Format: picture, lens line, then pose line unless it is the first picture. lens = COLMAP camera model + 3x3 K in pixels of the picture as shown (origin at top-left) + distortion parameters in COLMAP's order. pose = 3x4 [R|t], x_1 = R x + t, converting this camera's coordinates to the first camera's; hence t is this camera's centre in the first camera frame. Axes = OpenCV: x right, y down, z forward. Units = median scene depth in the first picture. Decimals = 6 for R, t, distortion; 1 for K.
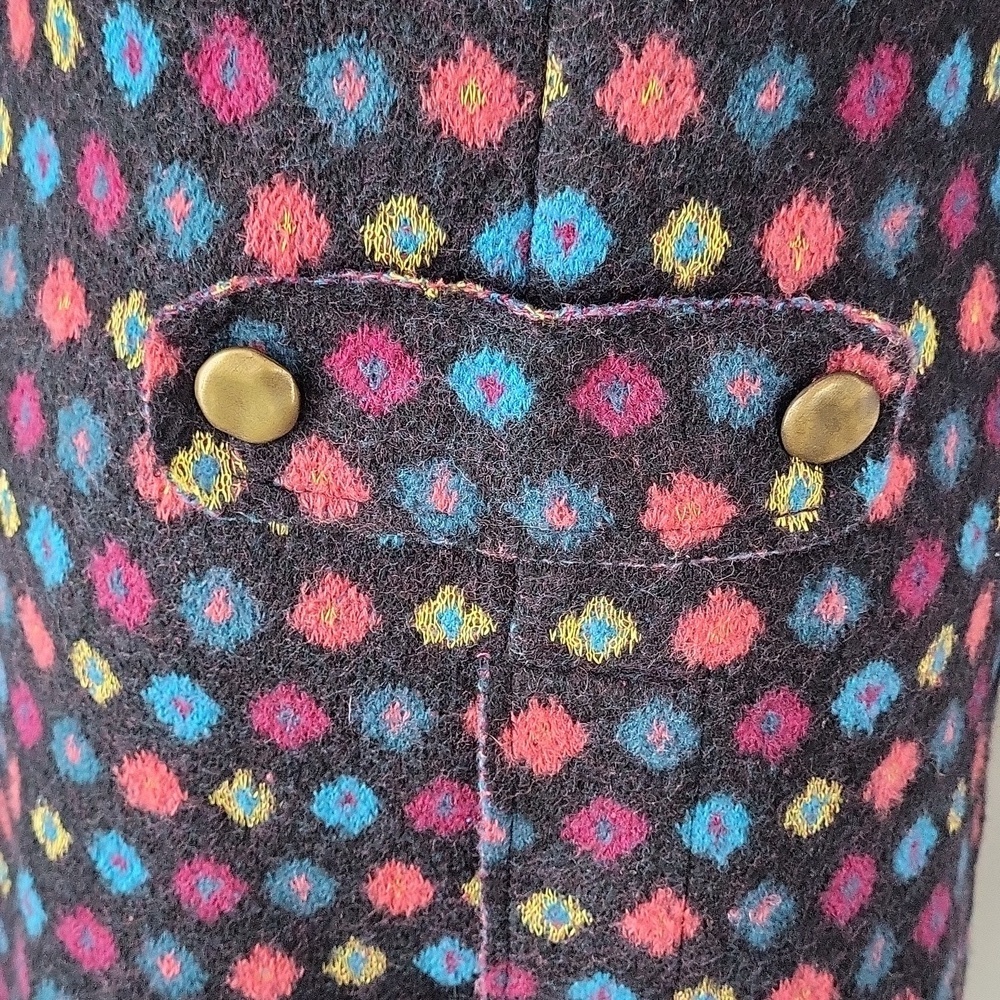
lens RADIAL K [[1667.9, 0, 522.5], [0, 1667.9, 498.5], [0, 0, 1]] dist [0.075184, -0.162048]
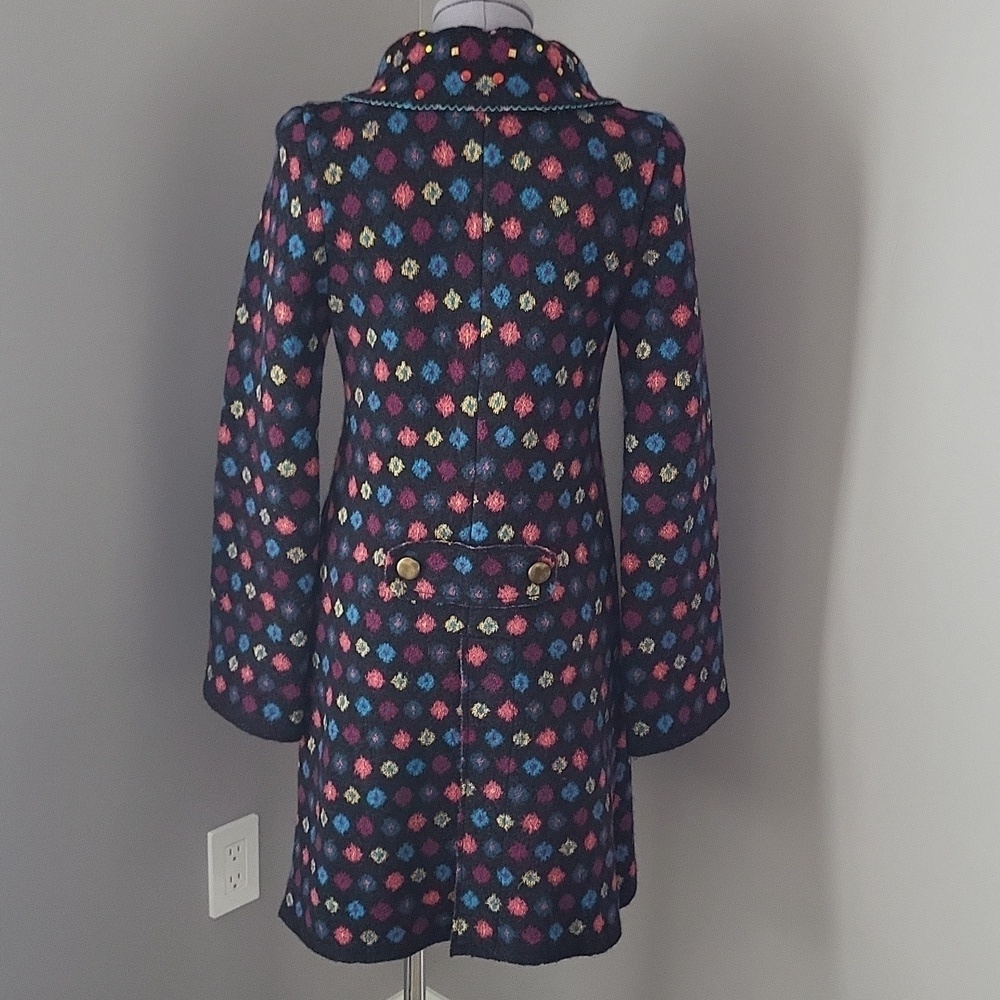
lens RADIAL K [[1667.9, 0, 522.5], [0, 1667.9, 498.5], [0, 0, 1]] dist [0.075184, -0.162048]
pose [[0.999726, -0.013026, 0.019465, 0.052897], [0.017654, 0.965230, -0.260806, 0.867748], [-0.015391, 0.261078, 0.965195, -3.146218]]
